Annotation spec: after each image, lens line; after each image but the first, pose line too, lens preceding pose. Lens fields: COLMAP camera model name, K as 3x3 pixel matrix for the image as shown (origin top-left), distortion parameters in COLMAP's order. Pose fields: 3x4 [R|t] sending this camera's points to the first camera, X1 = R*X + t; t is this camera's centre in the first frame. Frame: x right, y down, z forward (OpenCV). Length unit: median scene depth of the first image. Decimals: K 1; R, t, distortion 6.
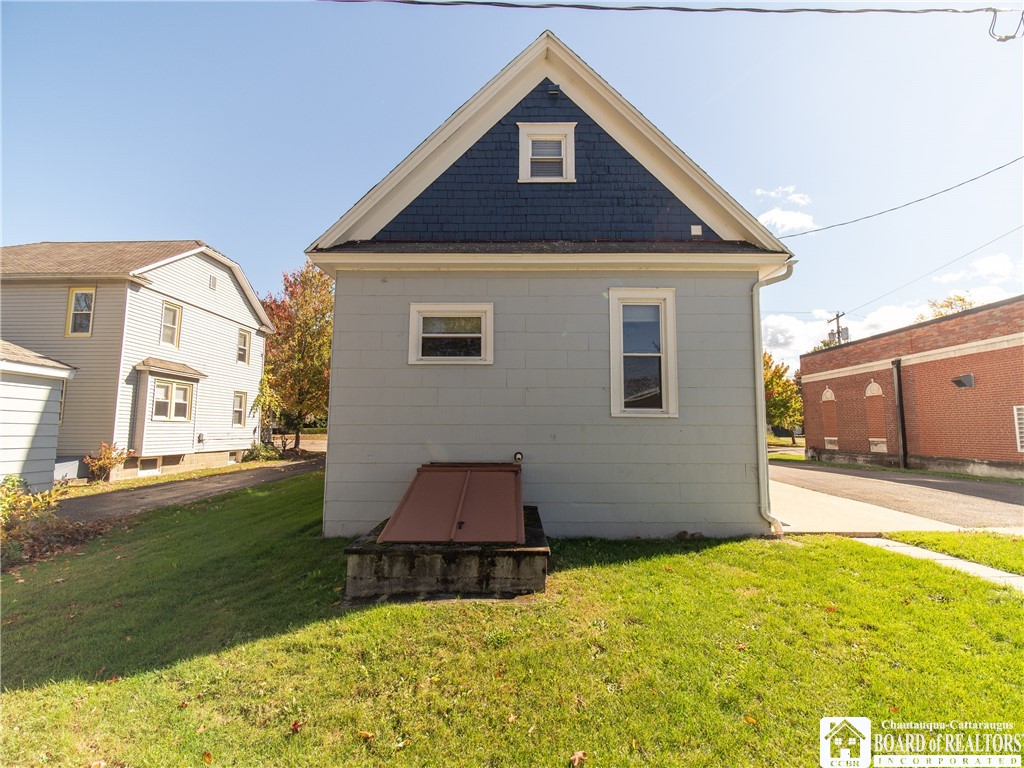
lens RADIAL K [[468.7, 0, 519.9], [0, 468.7, 383.4], [0, 0, 1]] dist [0.000403, -0.005761]
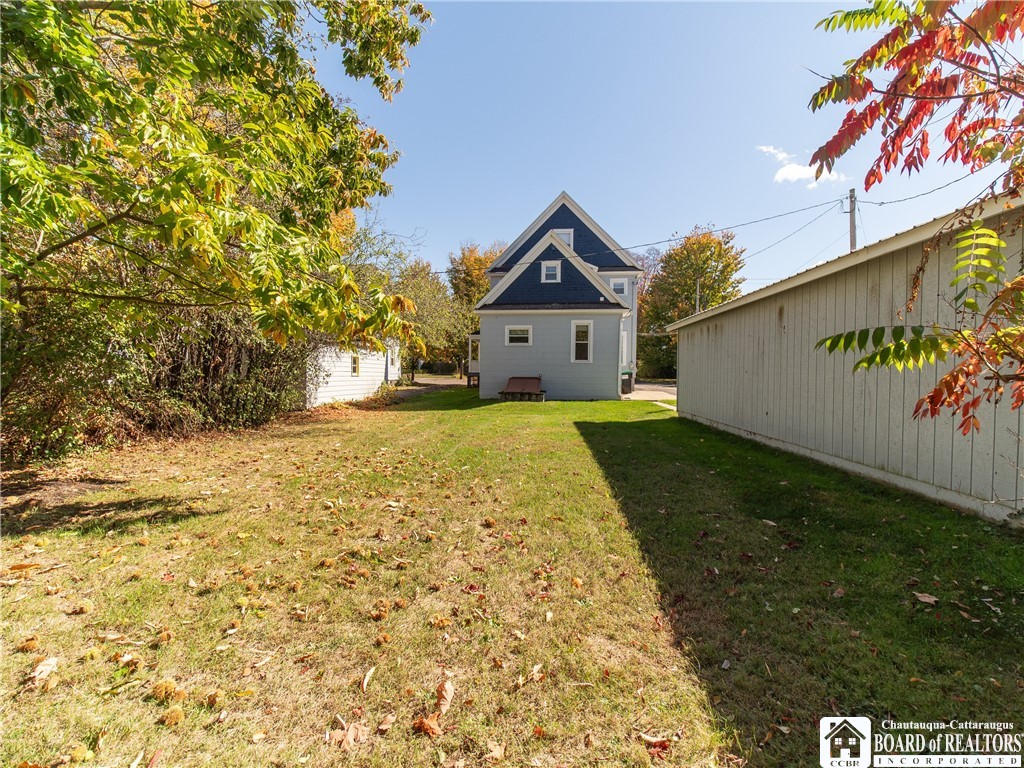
lens RADIAL K [[468.7, 0, 519.9], [0, 468.7, 383.4], [0, 0, 1]] dist [0.000403, -0.005761]
pose [[0.990847, 0.009602, -0.134649, 0.268870], [0.007153, 0.992332, 0.123396, -0.169500], [0.134801, -0.123230, 0.983180, -1.985480]]
